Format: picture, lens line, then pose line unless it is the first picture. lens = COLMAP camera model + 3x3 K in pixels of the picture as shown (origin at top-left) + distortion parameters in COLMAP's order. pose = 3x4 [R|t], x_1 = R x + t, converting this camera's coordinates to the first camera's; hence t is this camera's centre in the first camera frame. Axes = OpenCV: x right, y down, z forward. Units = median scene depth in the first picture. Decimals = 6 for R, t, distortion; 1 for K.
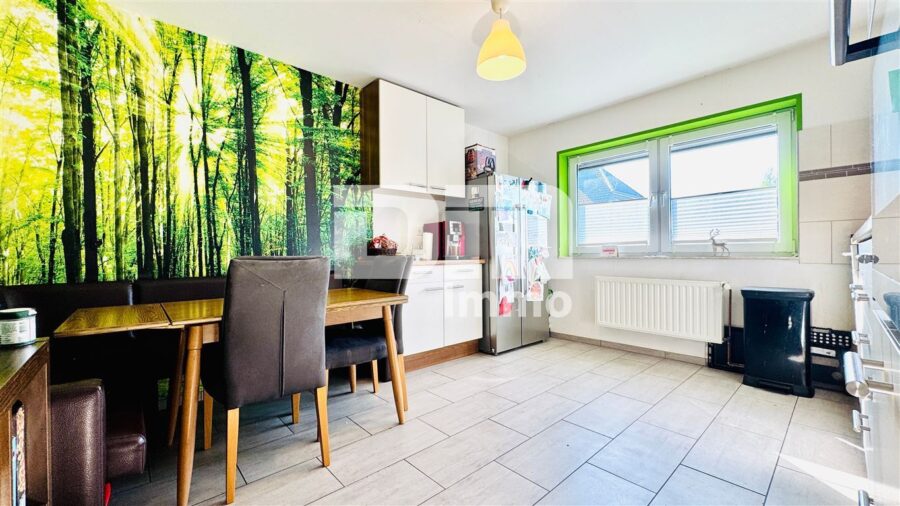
lens RADIAL K [[357.9, 0, 452.6], [0, 357.9, 253.6], [0, 0, 1]] dist [0.003185, 0.000448]
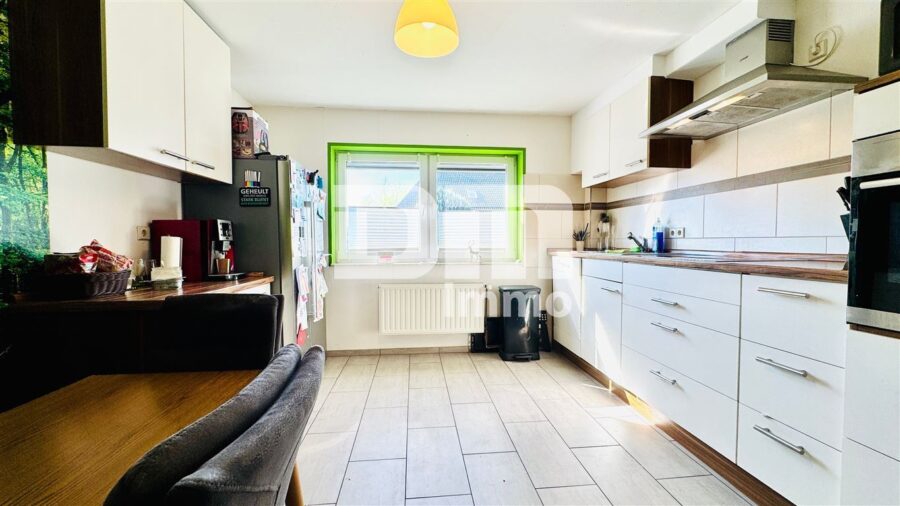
lens RADIAL K [[357.9, 0, 449.4], [0, 357.9, 256.5], [0, 0, 1]] dist [0.003185, 0.000448]
pose [[0.601182, -0.024115, 0.798748, -0.289898], [-0.004283, 0.999433, 0.033397, -0.052231], [-0.799100, -0.023499, 0.600738, 0.312664]]
